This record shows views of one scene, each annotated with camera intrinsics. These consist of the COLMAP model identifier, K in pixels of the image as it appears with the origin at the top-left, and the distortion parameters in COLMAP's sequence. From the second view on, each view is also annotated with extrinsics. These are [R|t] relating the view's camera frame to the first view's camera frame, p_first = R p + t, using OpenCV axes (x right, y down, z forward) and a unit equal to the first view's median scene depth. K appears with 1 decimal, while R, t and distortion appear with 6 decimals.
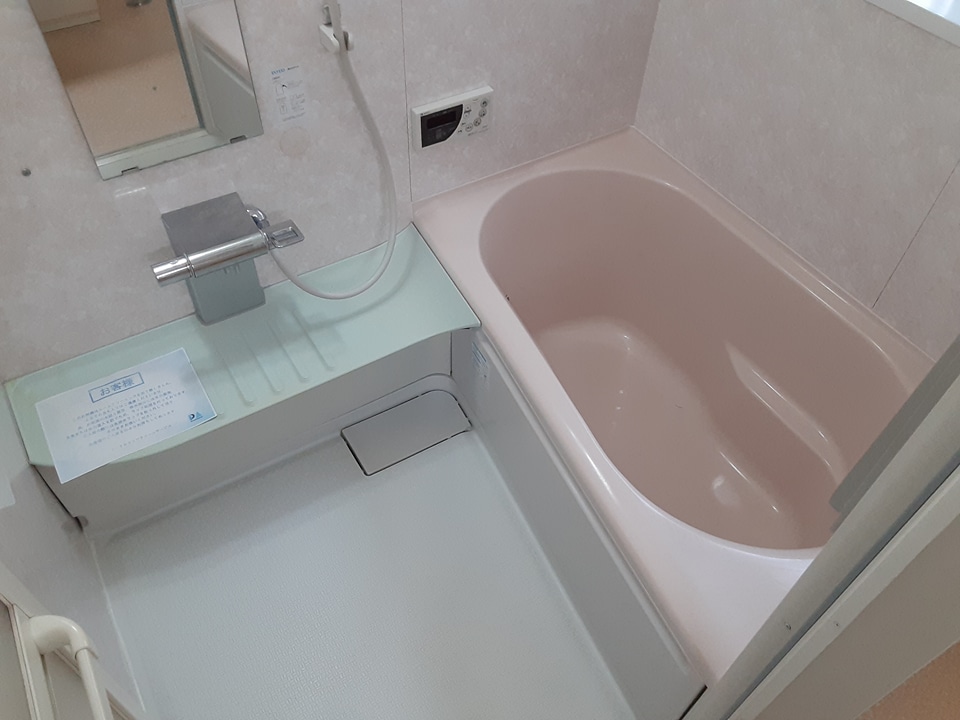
lens RADIAL K [[767.6, 0, 491.5], [0, 767.6, 352.8], [0, 0, 1]] dist [0.109763, -0.144438]
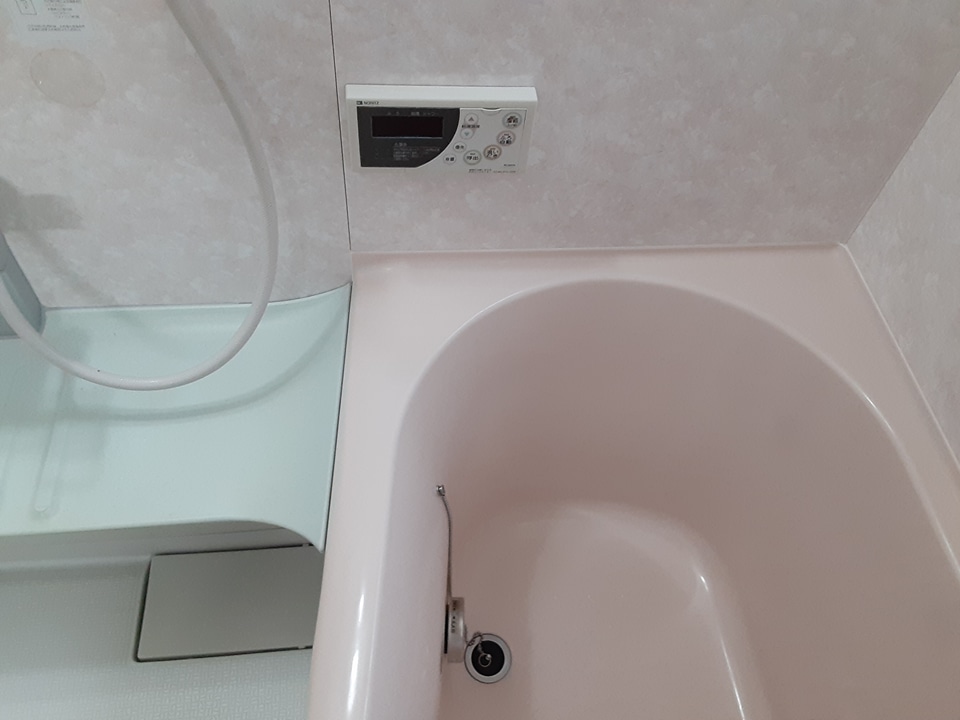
lens RADIAL K [[767.6, 0, 491.5], [0, 767.6, 352.8], [0, 0, 1]] dist [0.109763, -0.144438]
pose [[0.898482, 0.376389, -0.225969, 0.145547], [-0.363427, 0.926442, 0.098111, -0.241445], [0.246276, -0.006028, 0.969181, 0.558624]]
